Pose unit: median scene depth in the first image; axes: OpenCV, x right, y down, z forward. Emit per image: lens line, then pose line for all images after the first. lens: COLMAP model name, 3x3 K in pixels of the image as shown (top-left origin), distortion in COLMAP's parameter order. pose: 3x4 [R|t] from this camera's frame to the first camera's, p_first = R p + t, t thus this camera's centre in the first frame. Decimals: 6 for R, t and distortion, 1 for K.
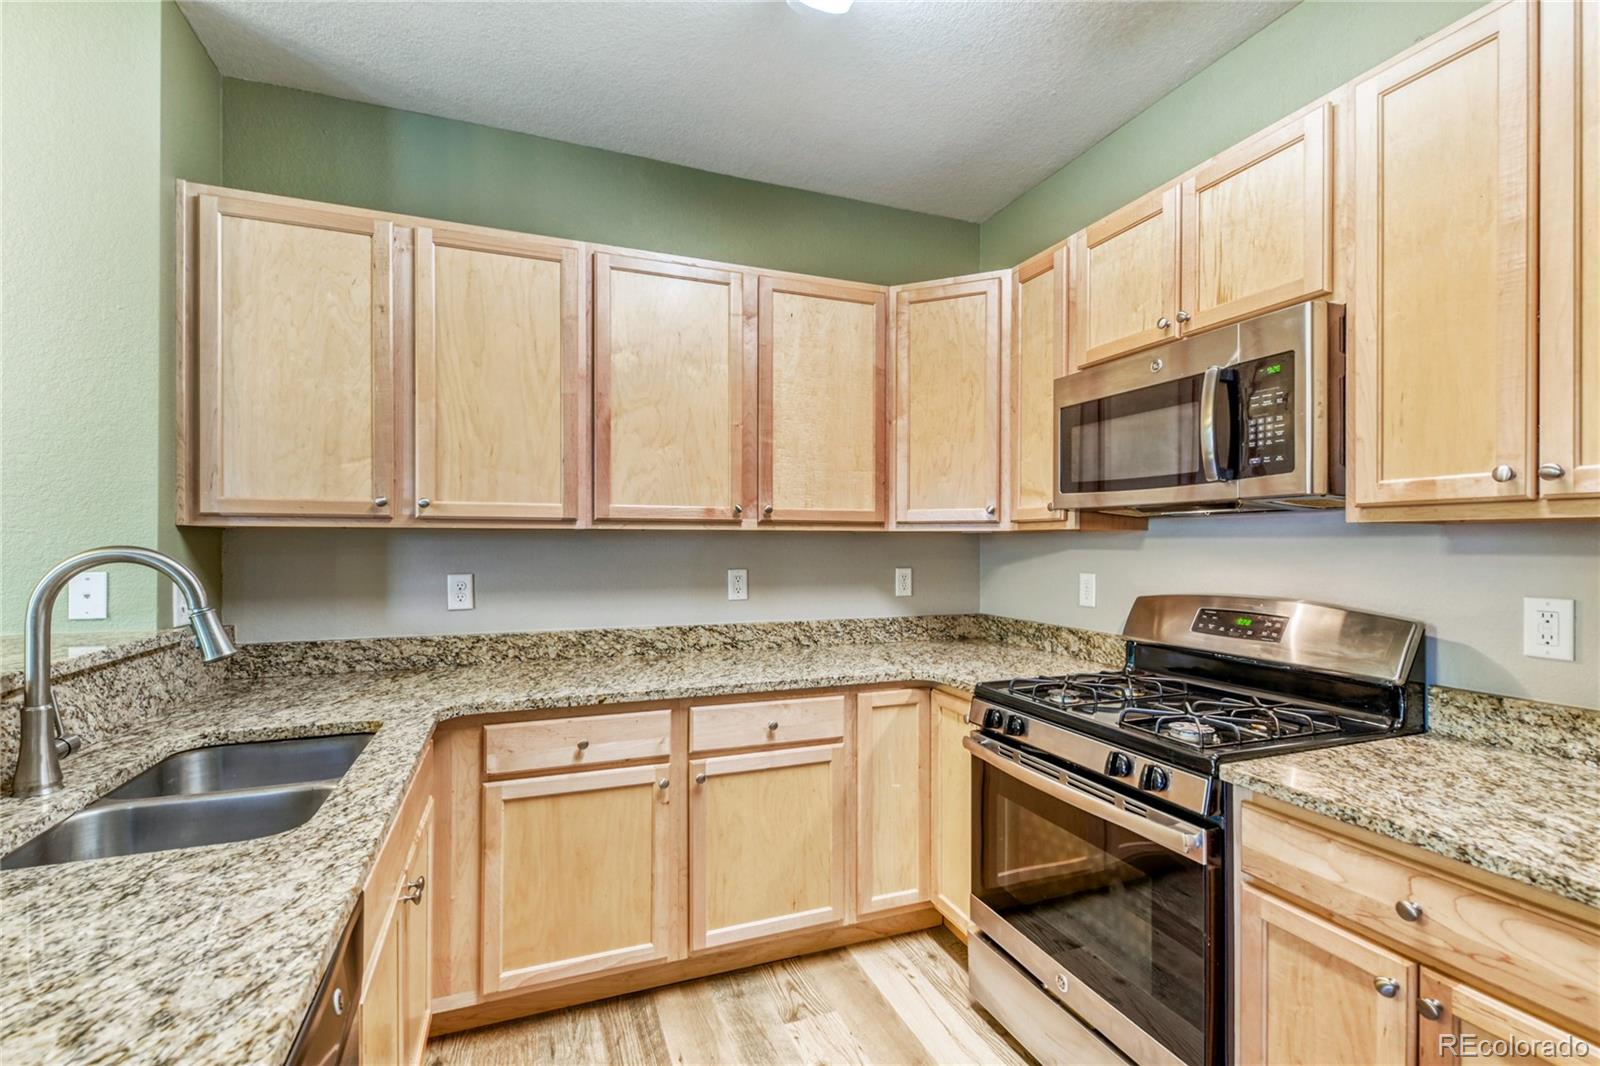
lens RADIAL K [[703.7, 0, 803.9], [0, 703.7, 537.9], [0, 0, 1]] dist [0.021154, -0.011658]
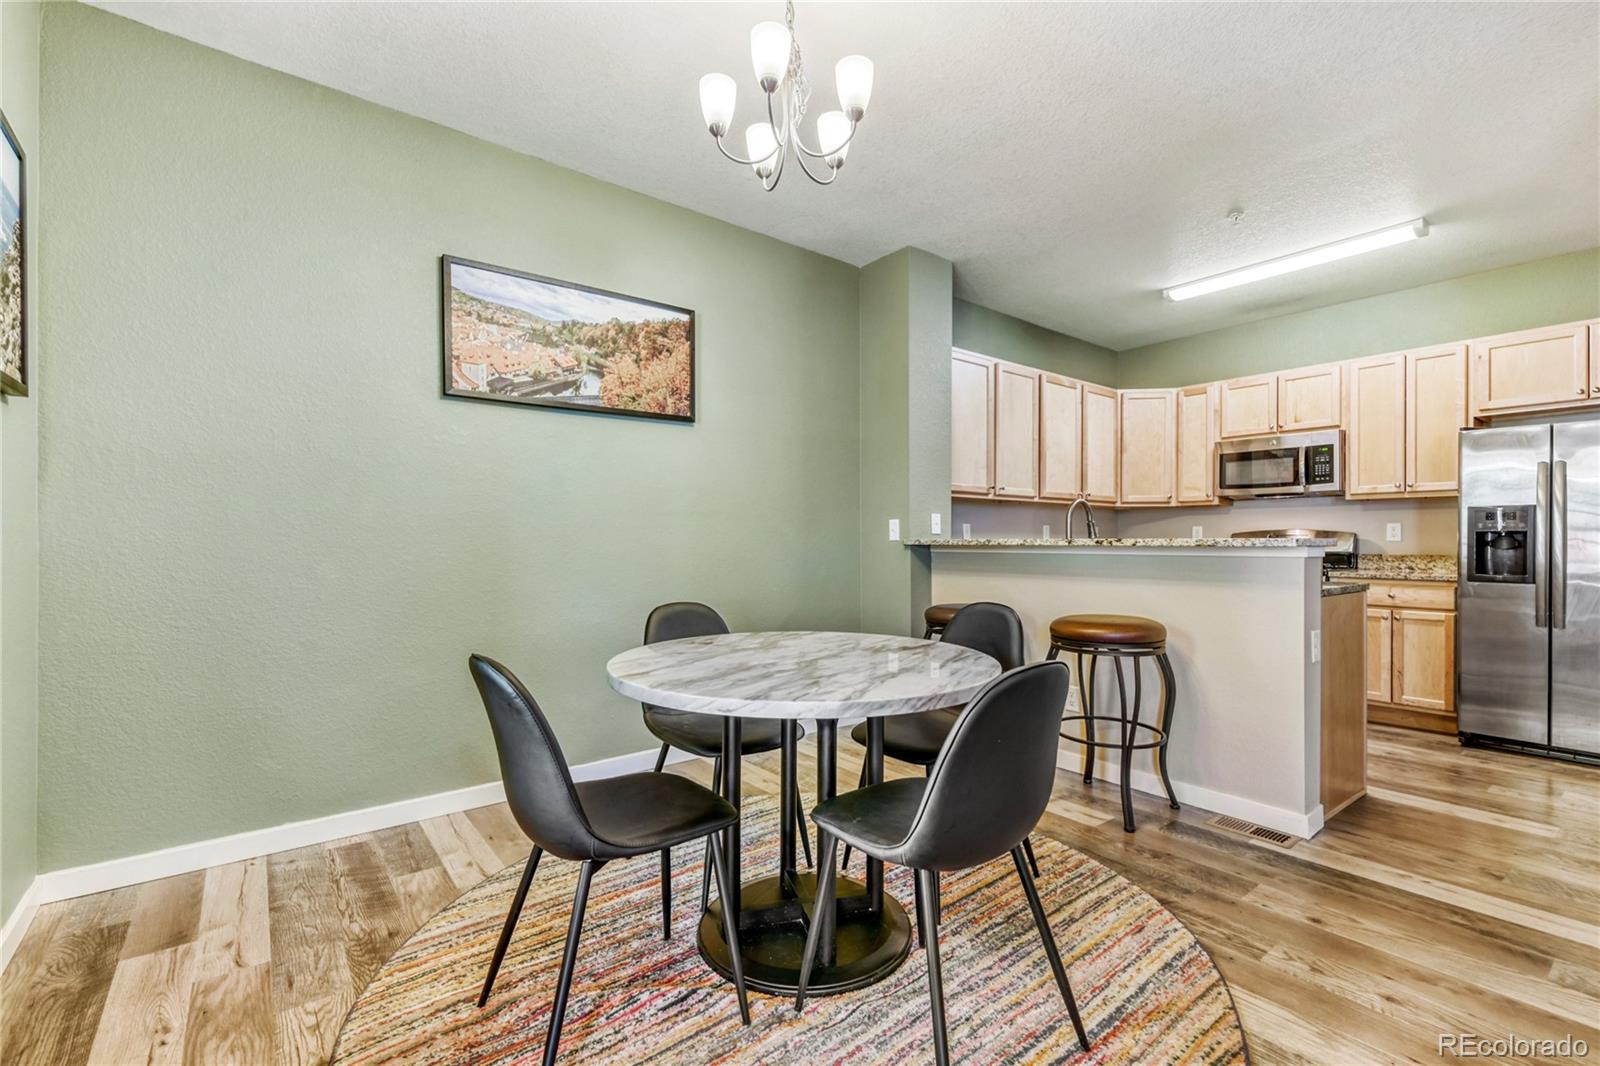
lens RADIAL K [[703.7, 0, 824.5], [0, 703.7, 533.2], [0, 0, 1]] dist [0.021154, -0.011658]
pose [[0.950841, 0.001781, 0.309676, -1.724251], [-0.000248, 0.999988, -0.004990, 0.102957], [-0.309681, 0.004668, 0.950829, -0.914108]]
